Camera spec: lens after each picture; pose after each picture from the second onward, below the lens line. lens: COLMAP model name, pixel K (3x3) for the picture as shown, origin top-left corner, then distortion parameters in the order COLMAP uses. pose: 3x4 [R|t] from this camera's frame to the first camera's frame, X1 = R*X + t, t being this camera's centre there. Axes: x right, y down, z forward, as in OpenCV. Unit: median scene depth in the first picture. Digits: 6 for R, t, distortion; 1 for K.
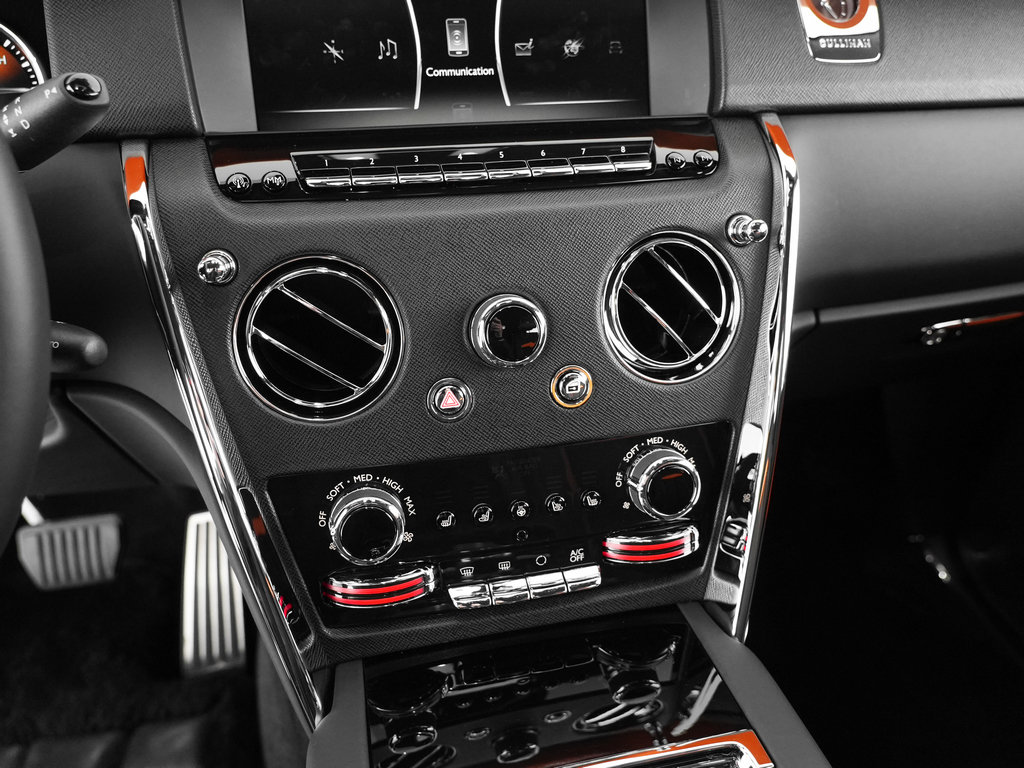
lens RADIAL K [[785.4, 0, 516.8], [0, 785.4, 389.0], [0, 0, 1]] dist [0.003649, 0.004522]
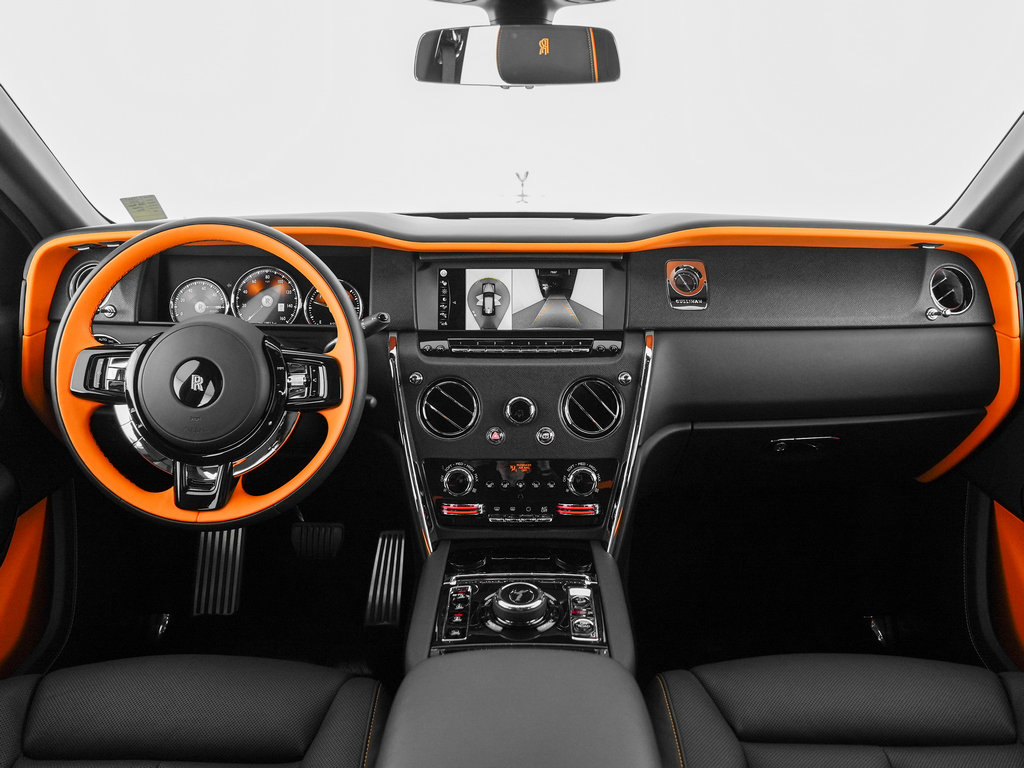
lens RADIAL K [[785.4, 0, 512.2], [0, 785.4, 380.8], [0, 0, 1]] dist [0.003649, 0.004522]
pose [[0.969996, 0.064782, -0.234332, 0.543500], [-0.108173, 0.978185, -0.177351, 0.280494], [0.217731, 0.197378, 0.955843, -1.431683]]
